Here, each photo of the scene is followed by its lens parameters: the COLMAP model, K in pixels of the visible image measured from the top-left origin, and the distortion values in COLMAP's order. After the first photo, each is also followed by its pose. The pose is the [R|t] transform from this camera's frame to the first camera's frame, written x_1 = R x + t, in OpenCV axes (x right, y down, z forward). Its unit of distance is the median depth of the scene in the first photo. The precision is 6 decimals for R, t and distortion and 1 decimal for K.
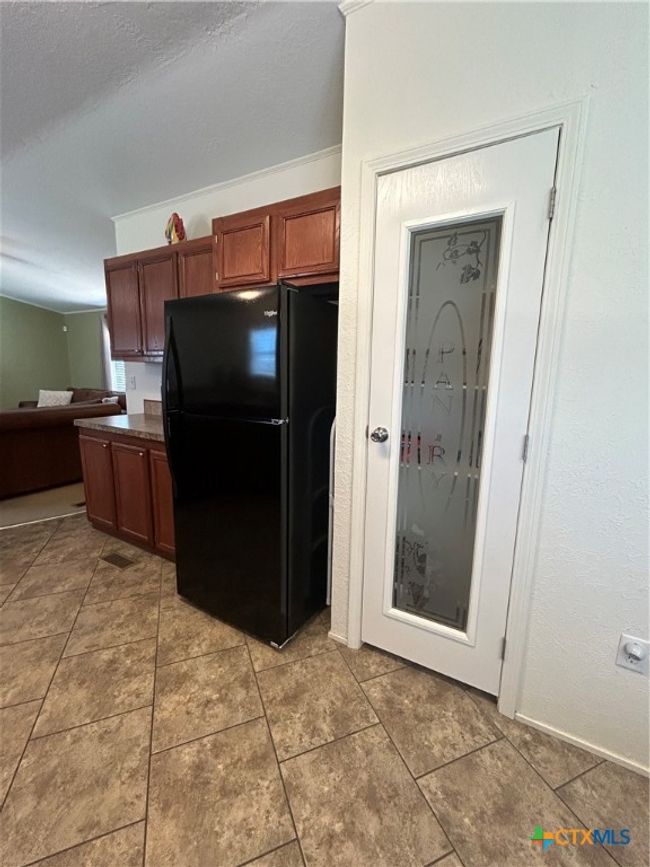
lens RADIAL K [[366.7, 0, 328.5], [0, 366.7, 432.9], [0, 0, 1]] dist [-0.005319, -0.000326]
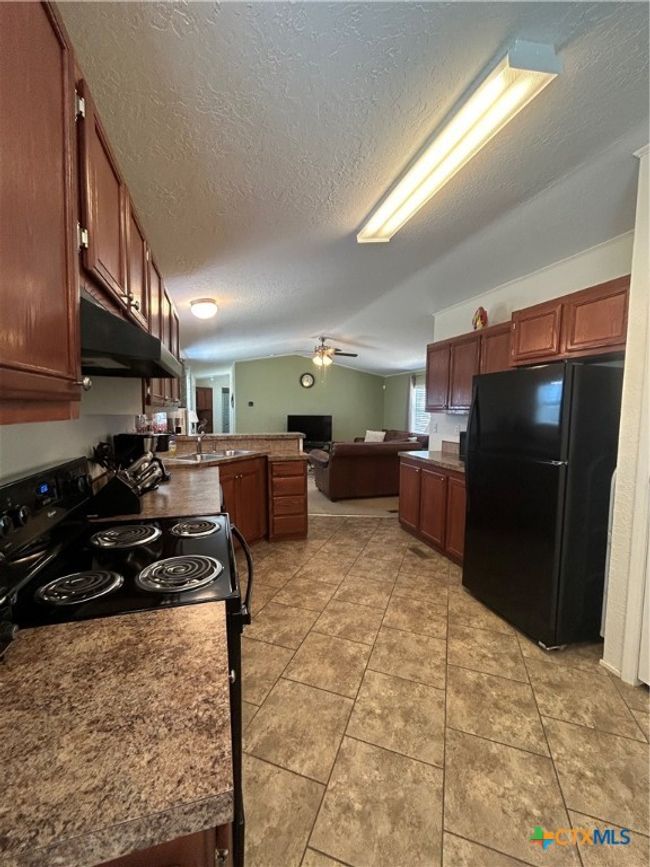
lens RADIAL K [[351.9, 0, 329.1], [0, 351.9, 434.7], [0, 0, 1]] dist [0.002939, 0.000265]
pose [[0.745625, 0.038856, -0.665232, 0.068826], [-0.114493, 0.990923, -0.070451, 0.041989], [0.656456, 0.128694, 0.743306, -0.380985]]
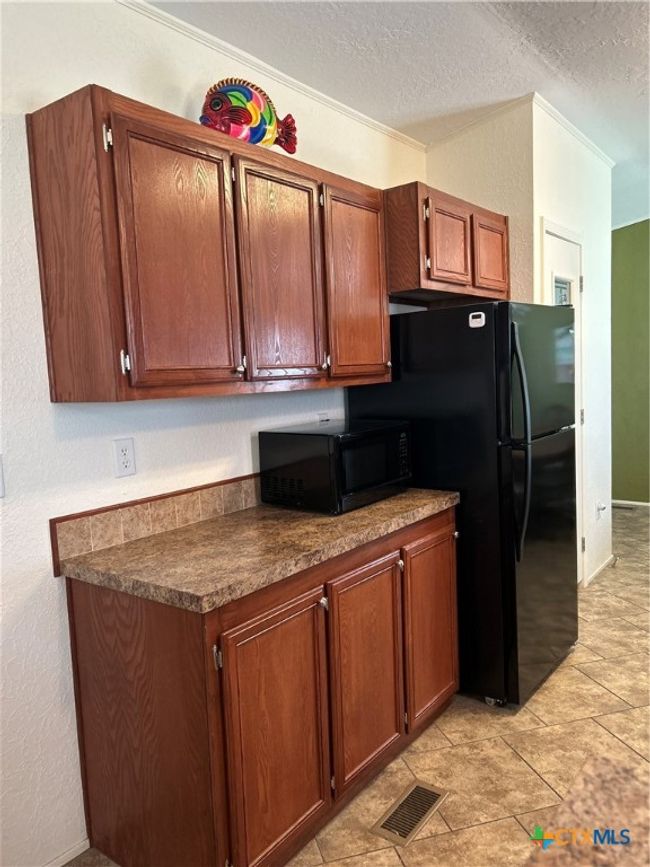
lens RADIAL K [[652.8, 0, 321.7], [0, 652.8, 428.7], [0, 0, 1]] dist [0.013369, -0.004503]
pose [[0.124183, -0.120700, 0.984891, -1.735416], [0.214621, 0.972345, 0.092102, -0.289693], [-0.968771, 0.199941, 0.146653, 1.142896]]
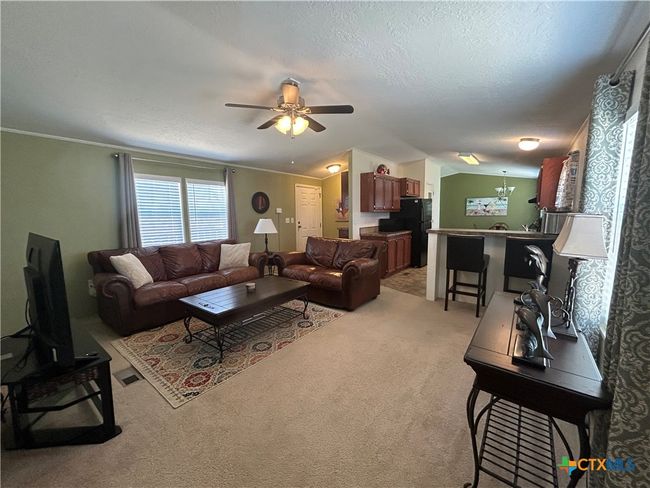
lens RADIAL K [[262.9, 0, 327.9], [0, 262.9, 241.5], [0, 0, 1]] dist [-0.000636, 0.000164]
pose [[0.130044, -0.131329, 0.982772, -3.769135], [0.187172, 0.976620, 0.105739, -0.377025], [-0.973681, 0.170197, 0.151584, 1.643207]]
